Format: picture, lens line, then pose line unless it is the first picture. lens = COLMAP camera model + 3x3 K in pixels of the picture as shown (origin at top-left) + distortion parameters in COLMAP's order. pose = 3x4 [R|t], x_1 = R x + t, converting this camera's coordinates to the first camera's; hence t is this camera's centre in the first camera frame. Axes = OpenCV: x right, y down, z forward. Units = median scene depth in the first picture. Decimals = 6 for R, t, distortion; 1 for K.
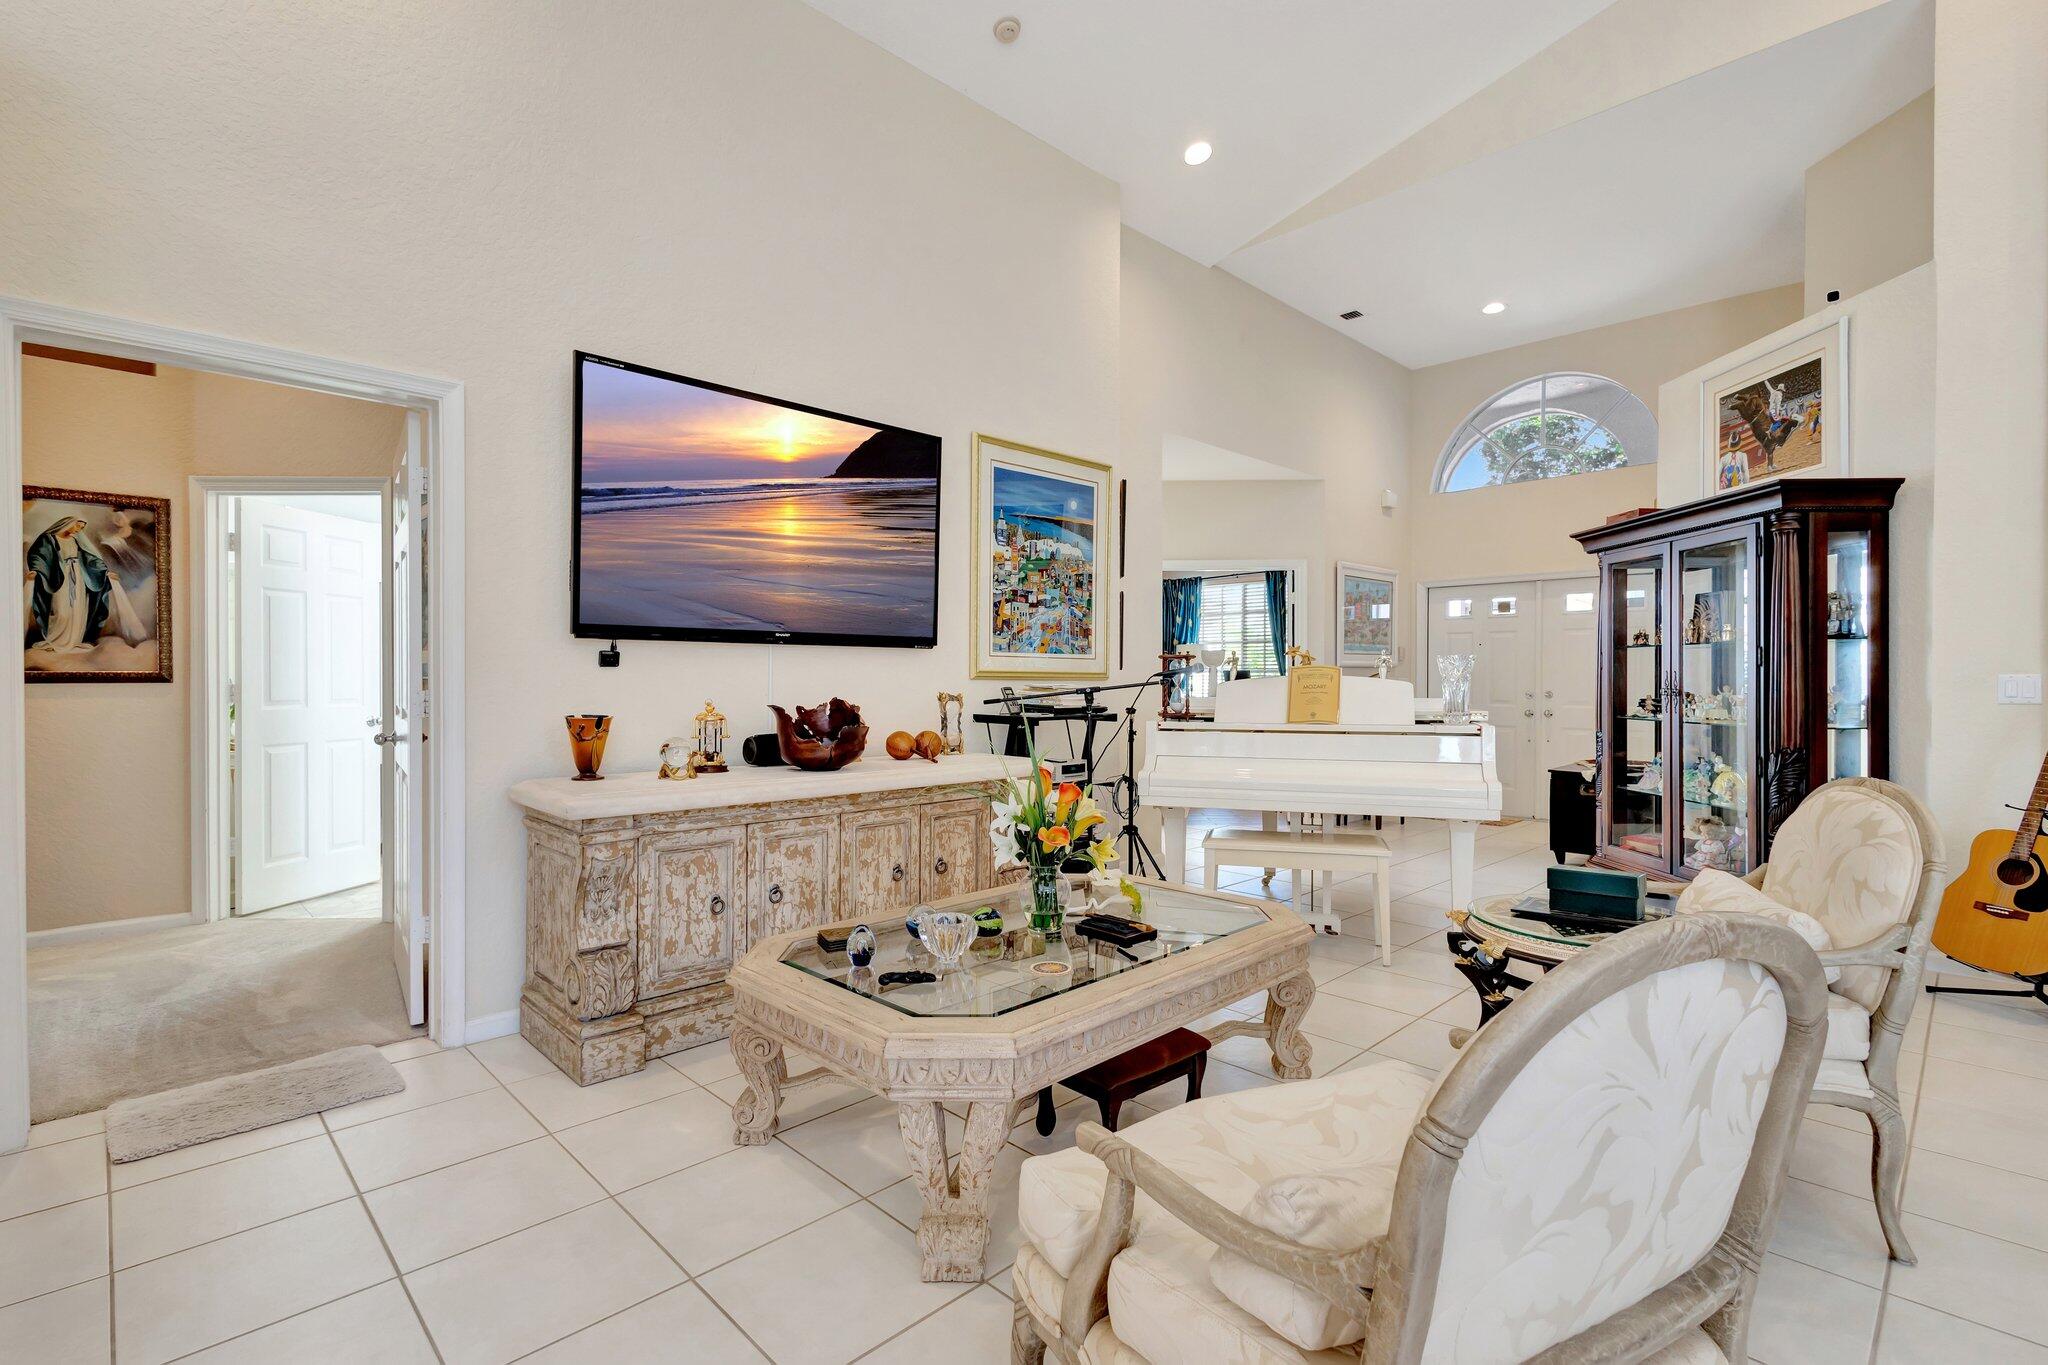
lens RADIAL K [[942.2, 0, 1018.1], [0, 942.2, 684.3], [0, 0, 1]] dist [0.009731, -0.003553]
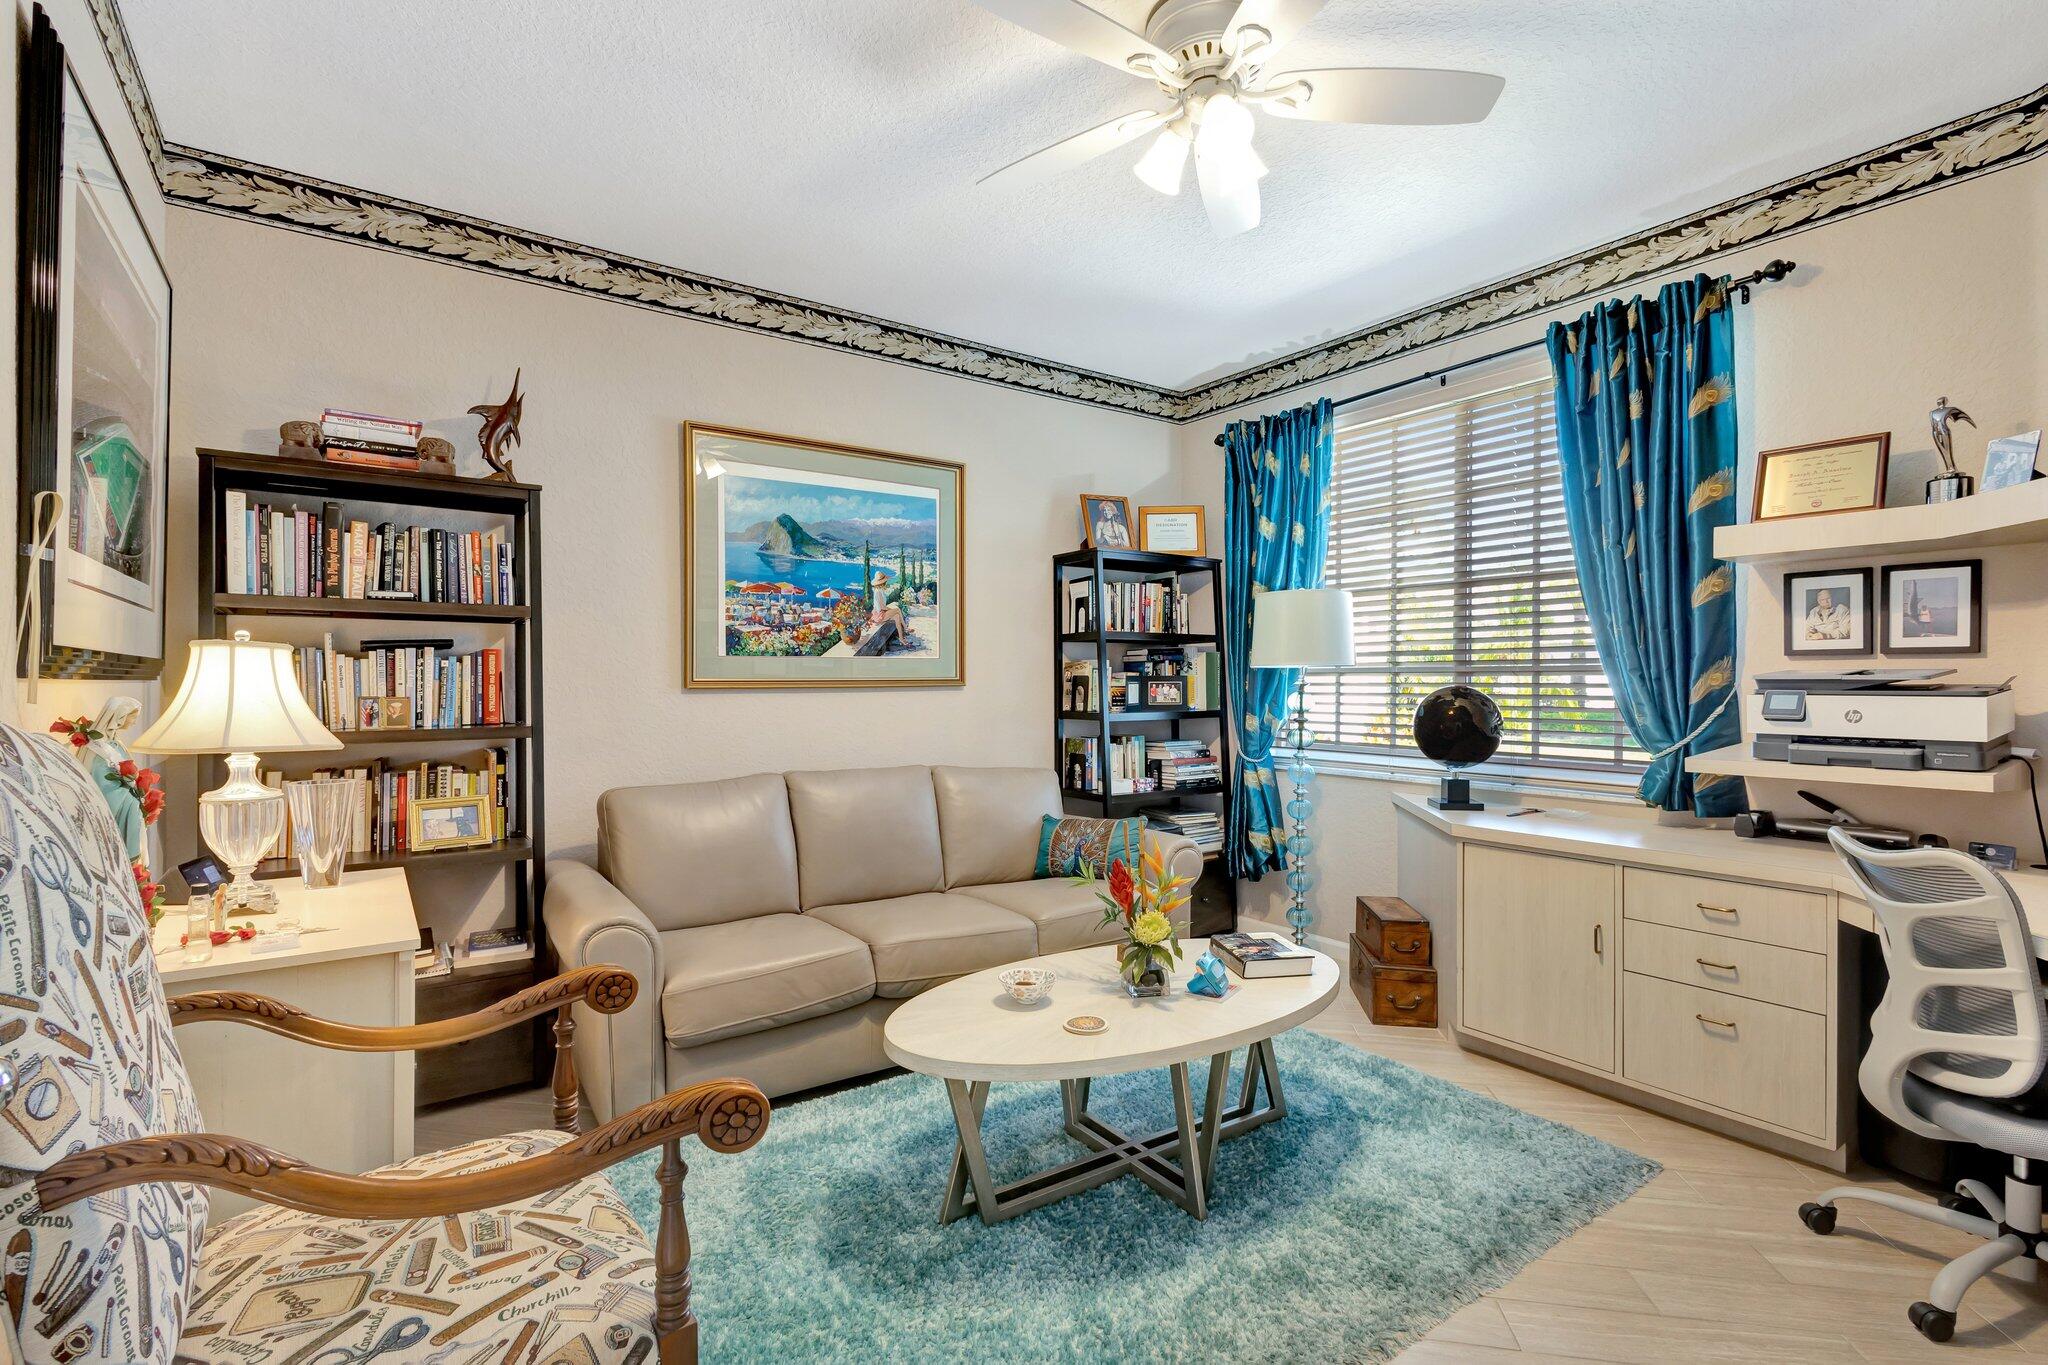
lens RADIAL K [[942.2, 0, 1020.1], [0, 942.2, 682.3], [0, 0, 1]] dist [0.009731, -0.003553]
pose [[0.987817, -0.004445, -0.155558, 0.131499], [0.003050, 0.999953, -0.009208, -0.006413], [0.155592, 0.008621, 0.987784, 0.623213]]
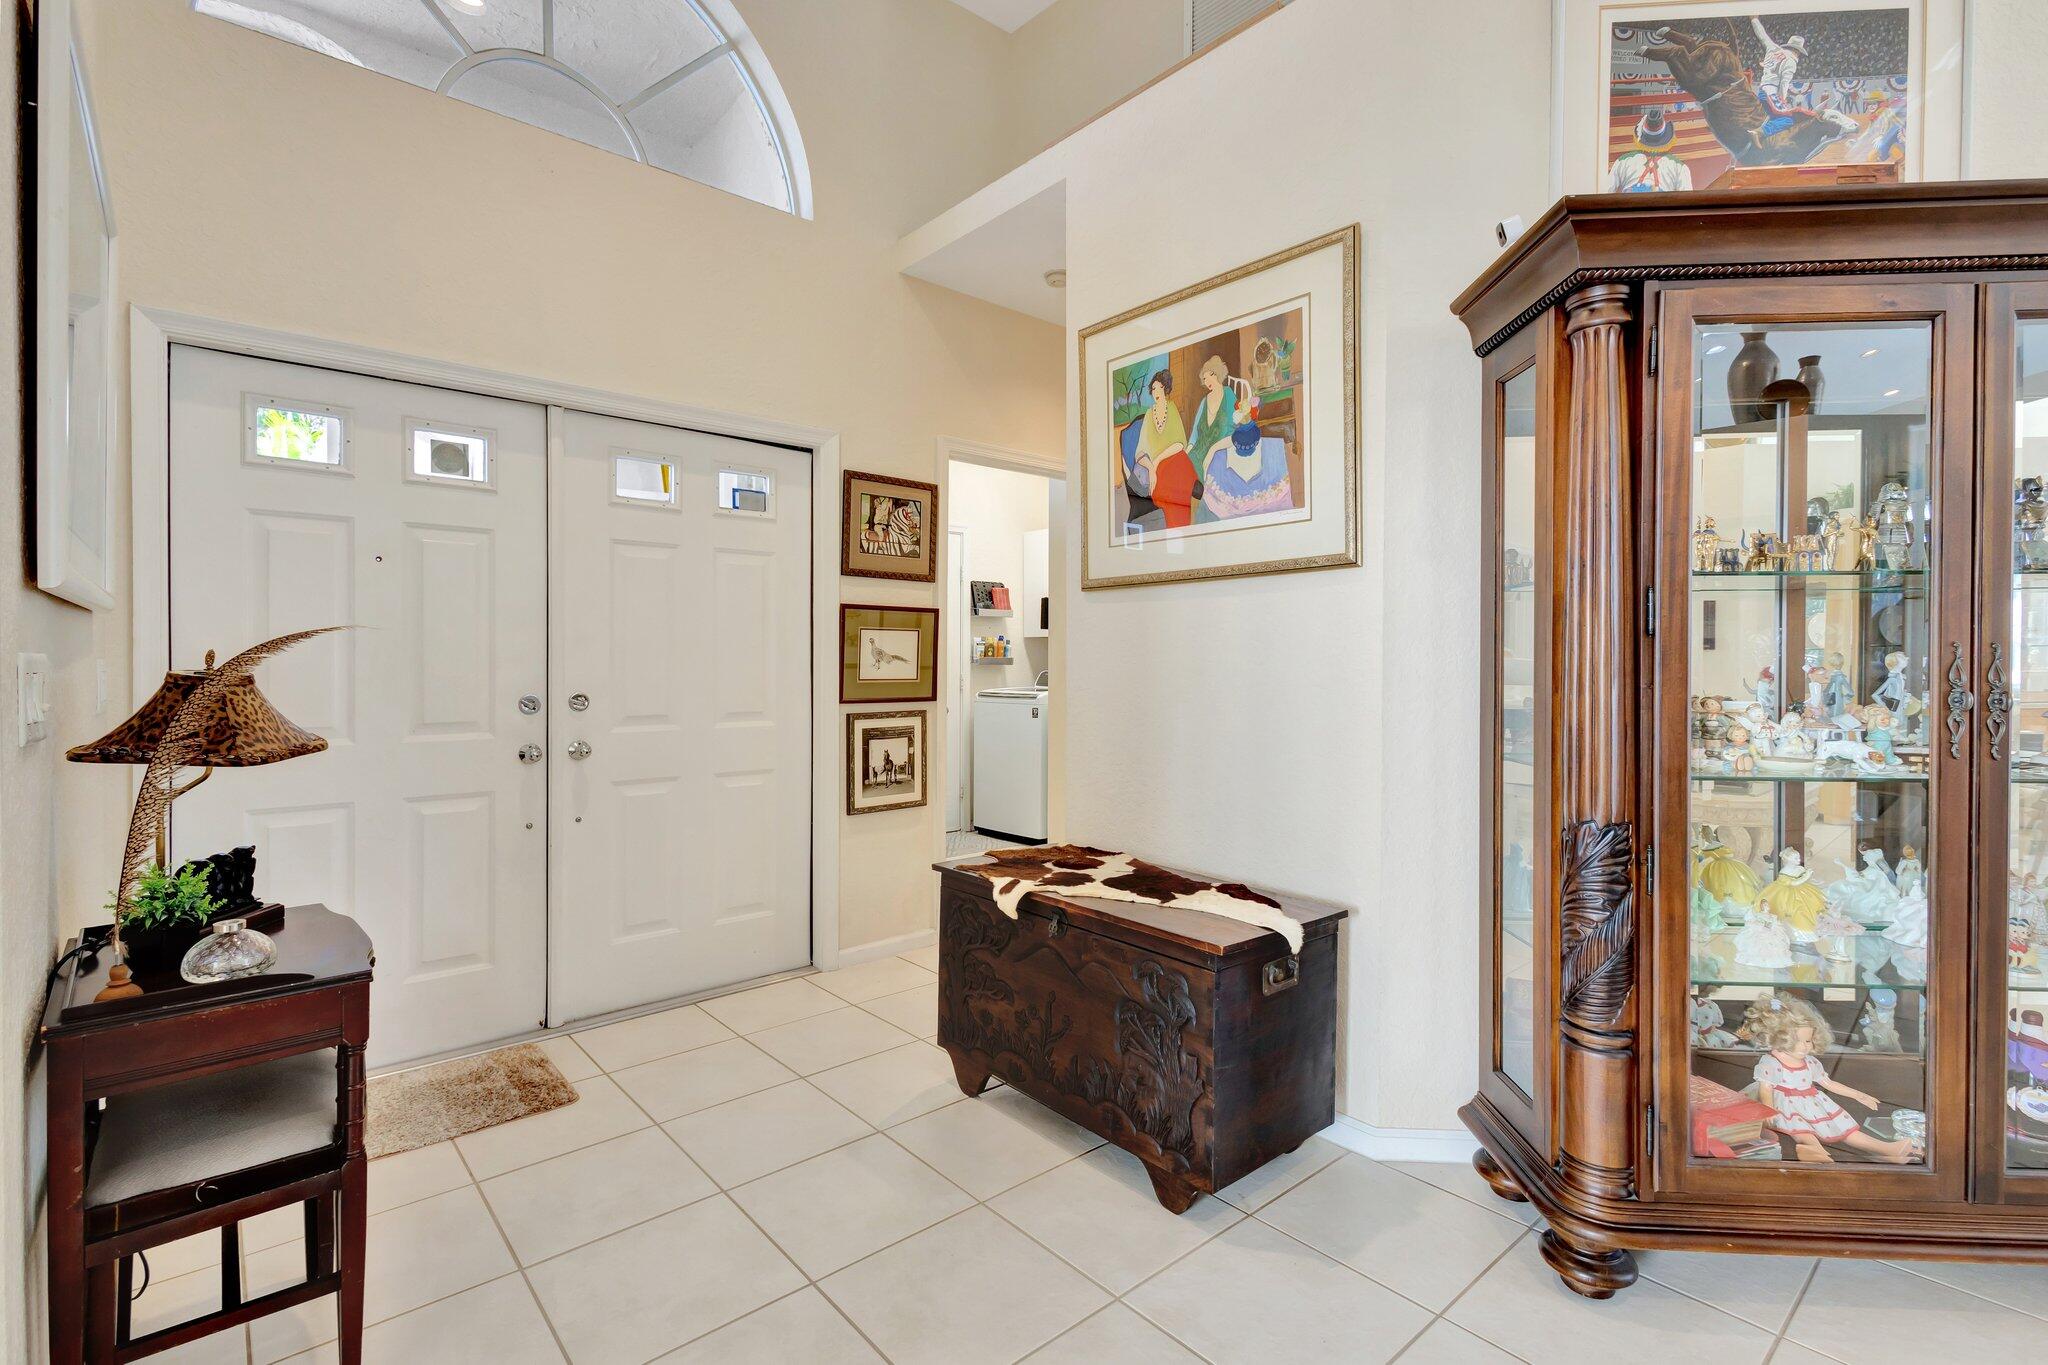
lens RADIAL K [[942.2, 0, 1023.7], [0, 942.2, 673.4], [0, 0, 1]] dist [0.009731, -0.003553]
pose [[0.057837, -0.008936, 0.998286, 0.311451], [0.003459, 0.999956, 0.008750, -0.006175], [-0.998320, 0.002947, 0.057865, 1.362747]]
